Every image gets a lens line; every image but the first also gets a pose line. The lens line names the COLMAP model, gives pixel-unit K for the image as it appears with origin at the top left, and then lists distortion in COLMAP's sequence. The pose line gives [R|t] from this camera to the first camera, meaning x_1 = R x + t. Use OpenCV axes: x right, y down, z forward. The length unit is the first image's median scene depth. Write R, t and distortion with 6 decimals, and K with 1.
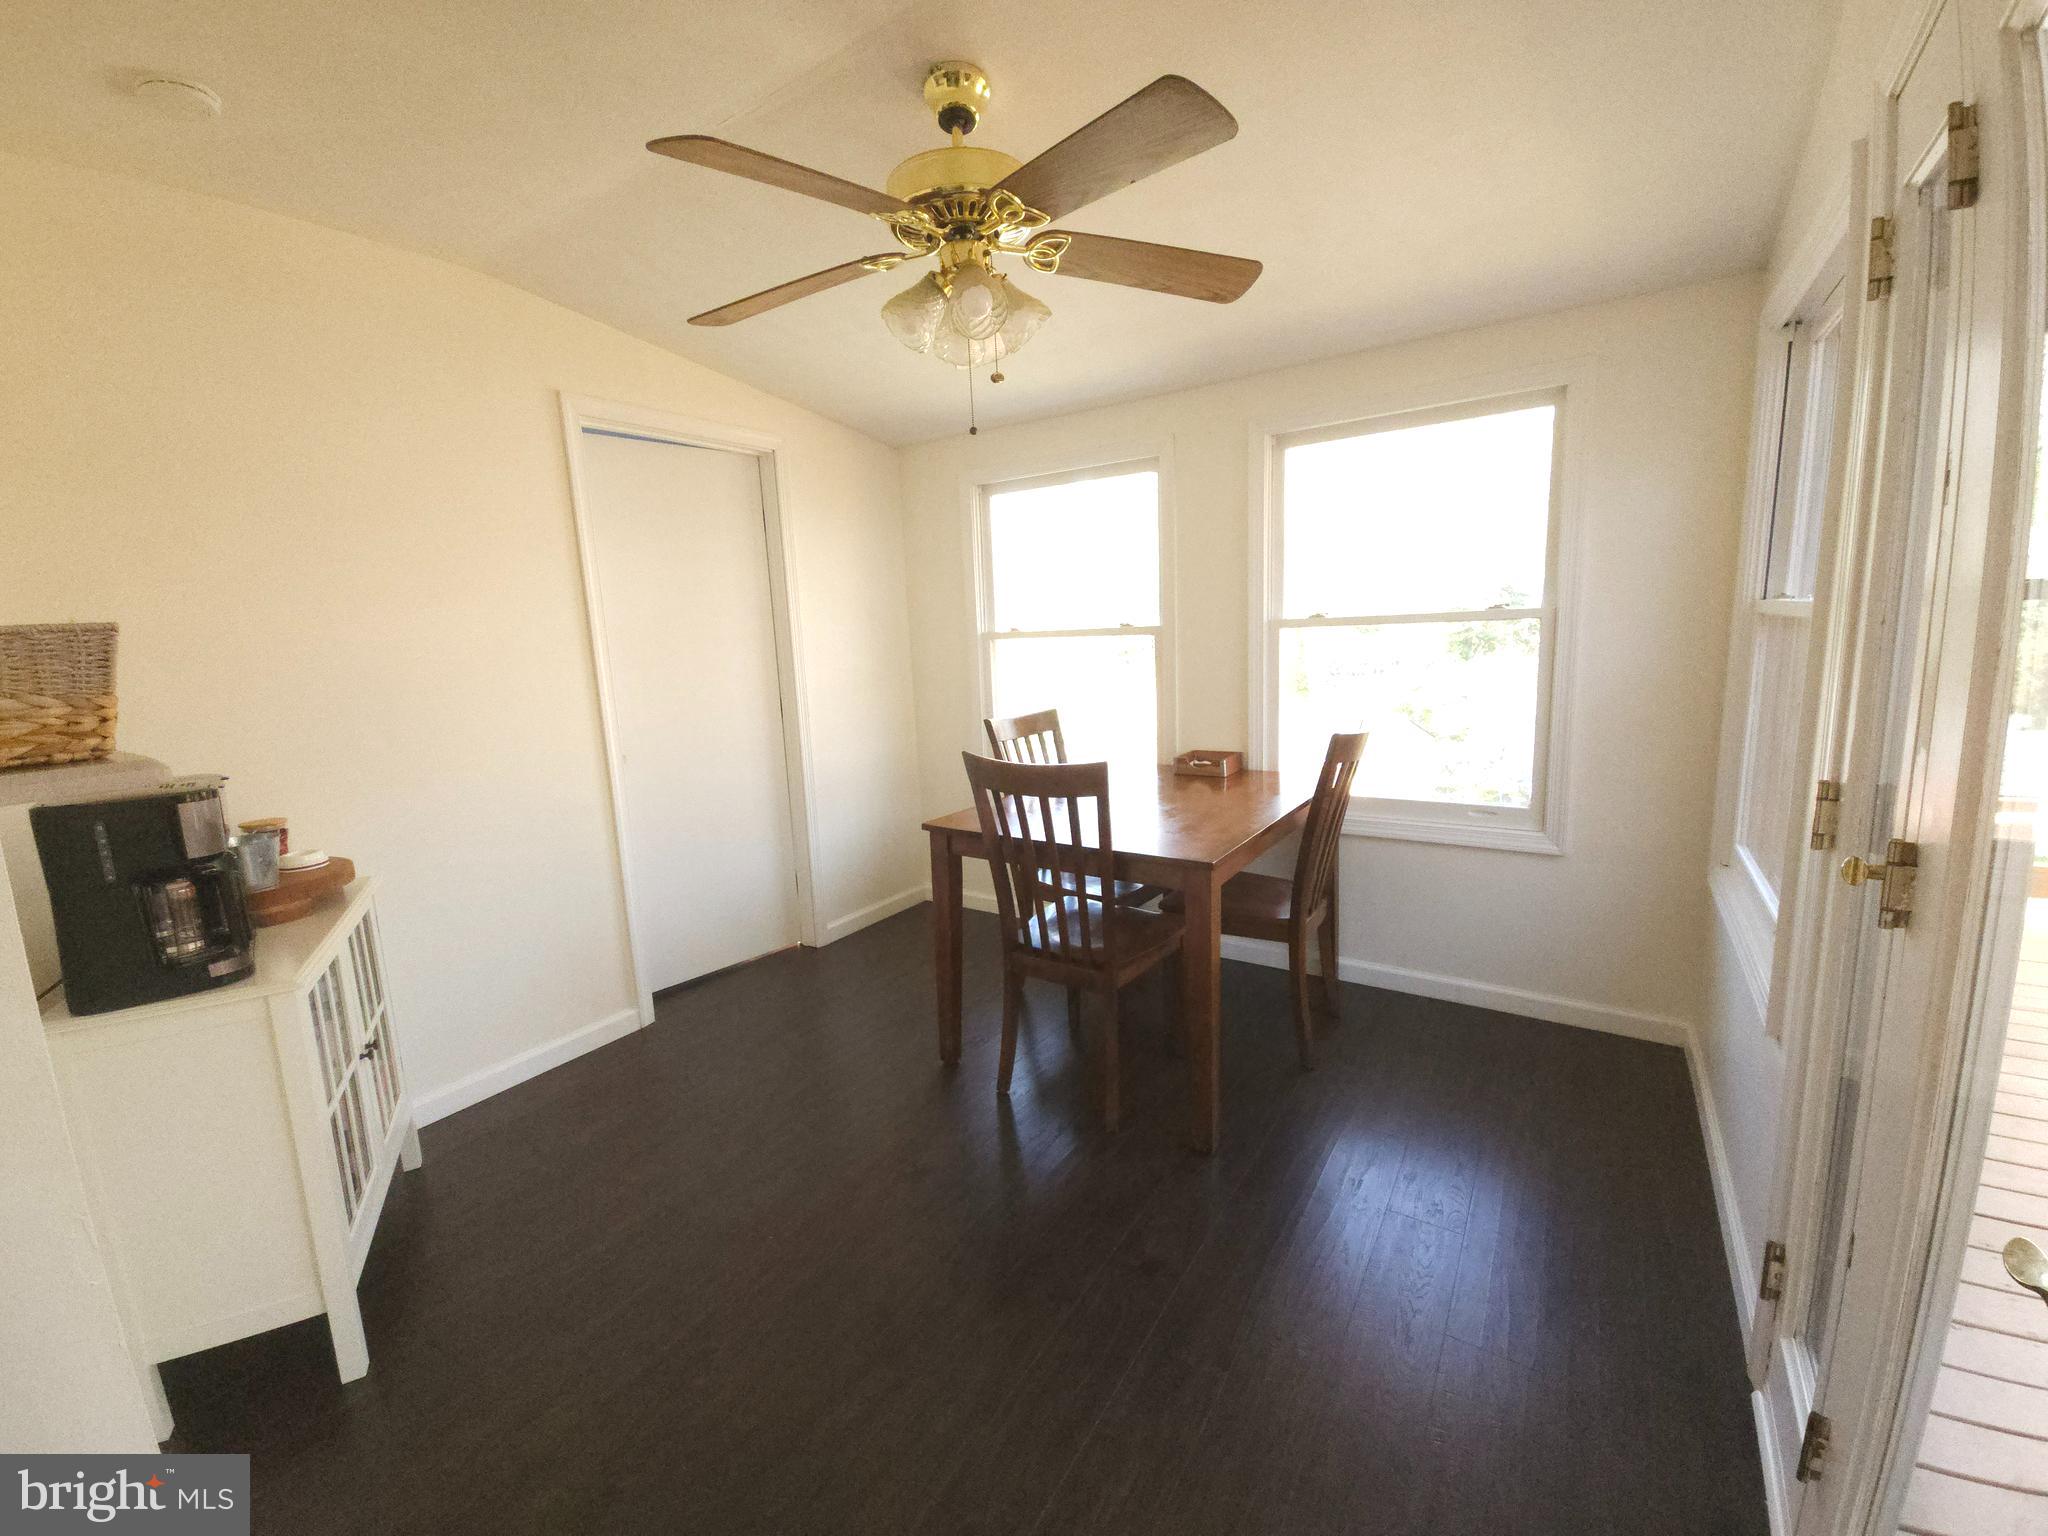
lens RADIAL K [[848.6, 0, 1024.0], [0, 848.6, 768.0], [0, 0, 1]] dist [-0.000179, -0.000491]
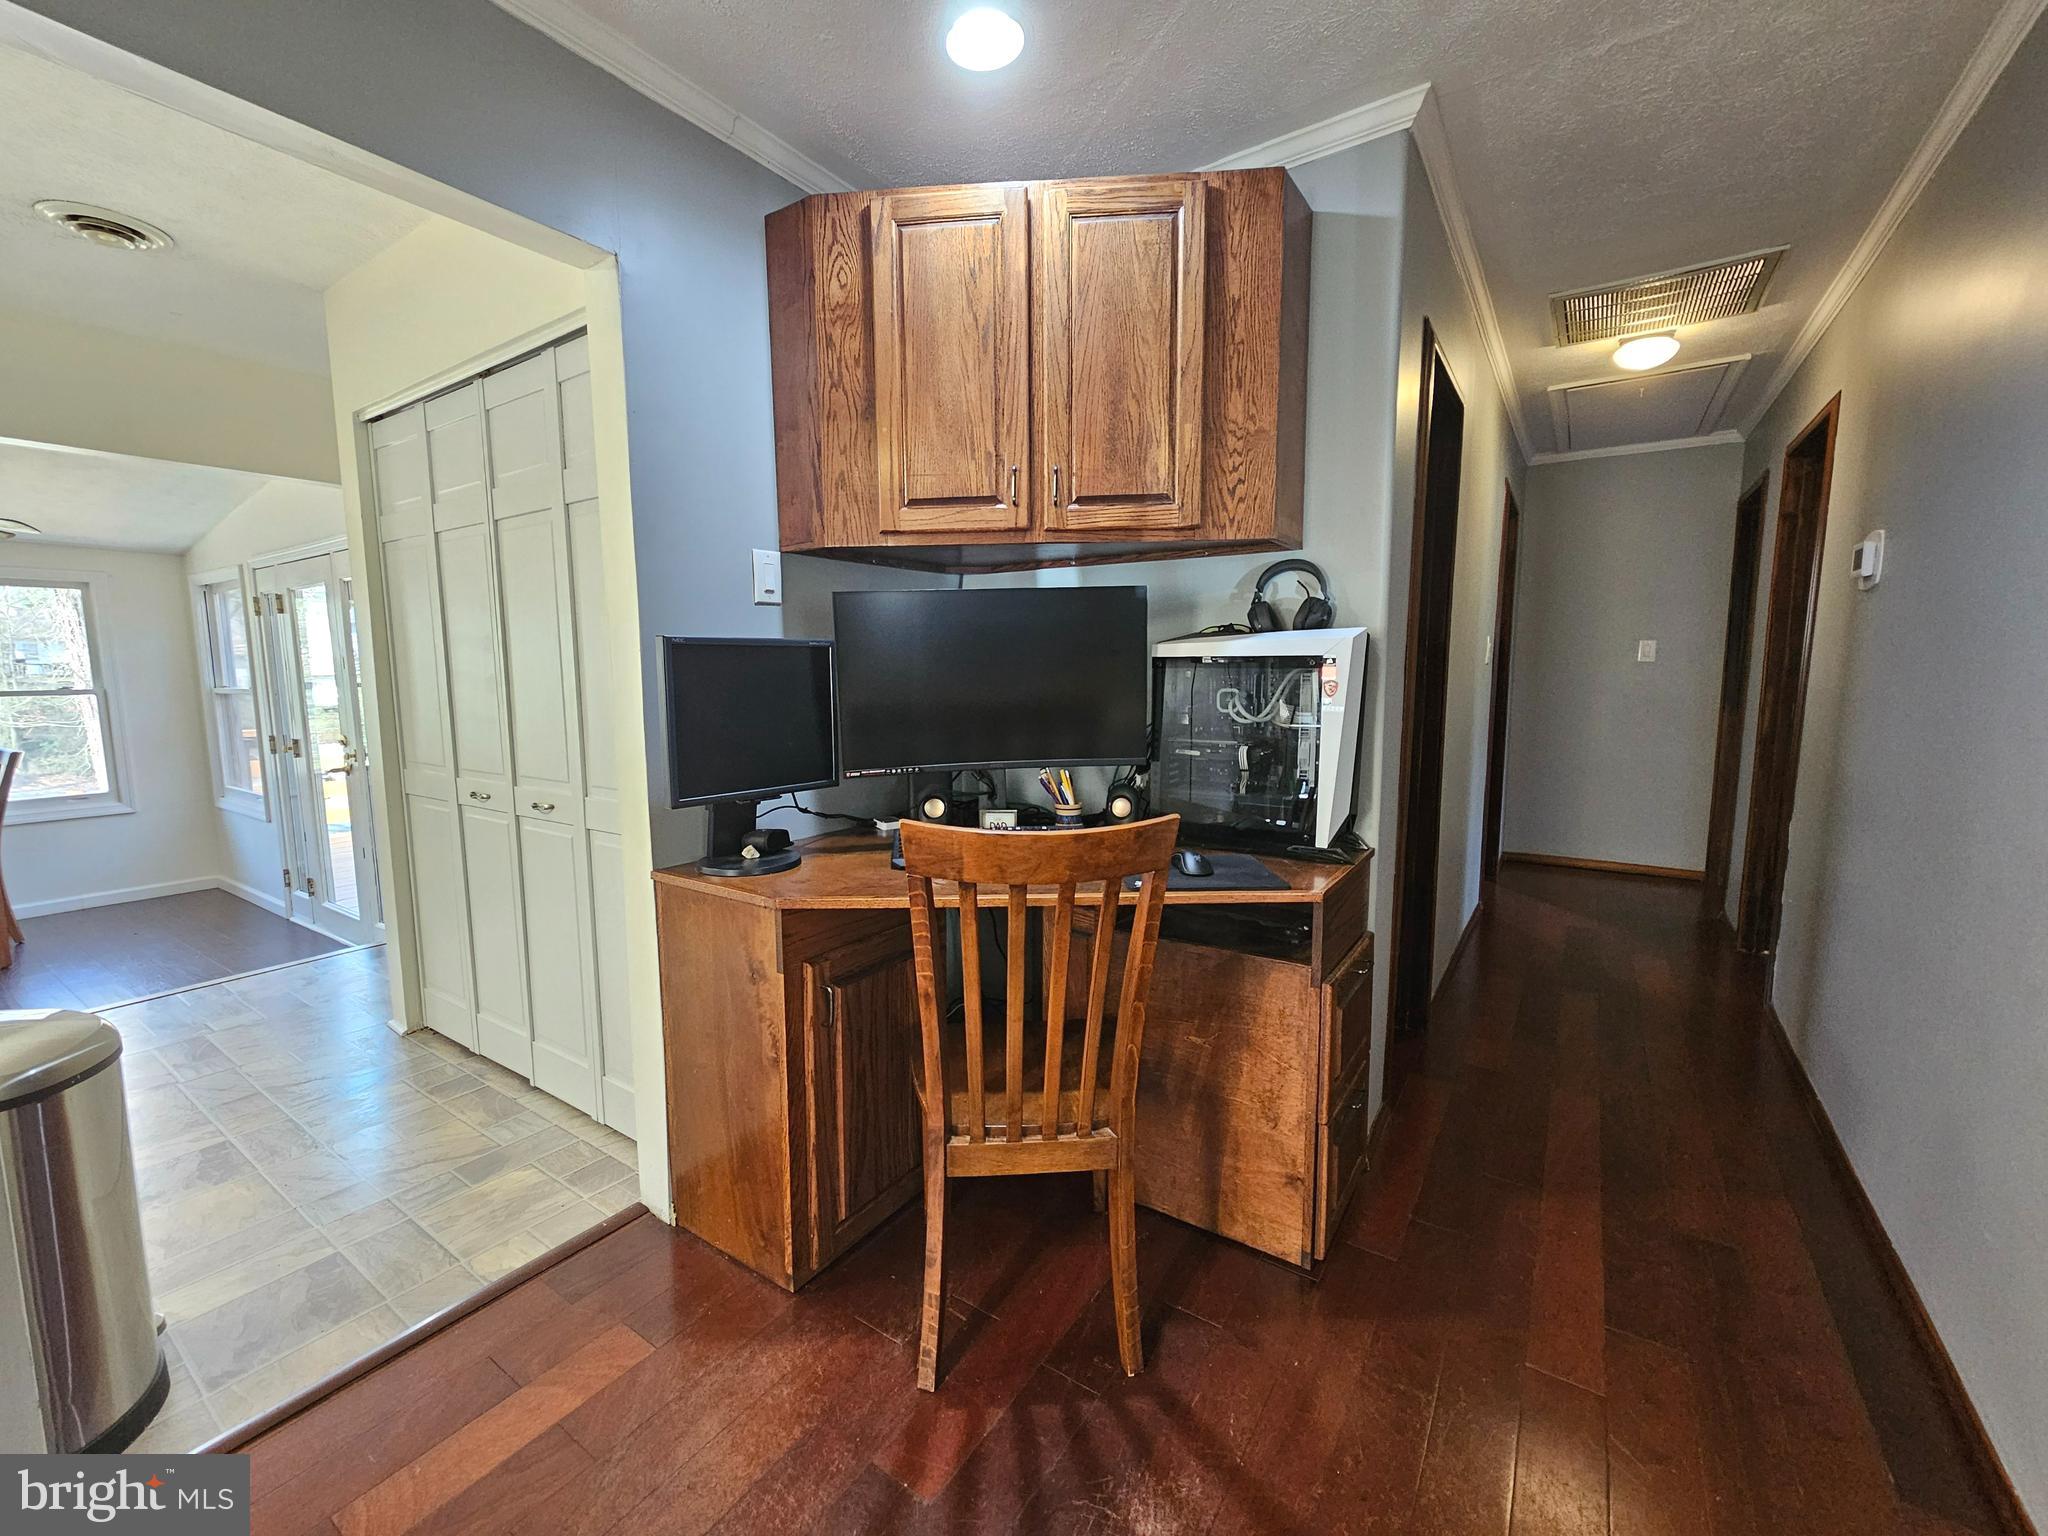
lens RADIAL K [[848.6, 0, 1024.0], [0, 848.6, 768.0], [0, 0, 1]] dist [-0.000179, -0.000491]
pose [[0.006669, -0.076164, 0.997073, -1.595381], [0.169997, 0.982668, 0.073927, 0.248716], [-0.985422, 0.169006, 0.019501, -1.340743]]
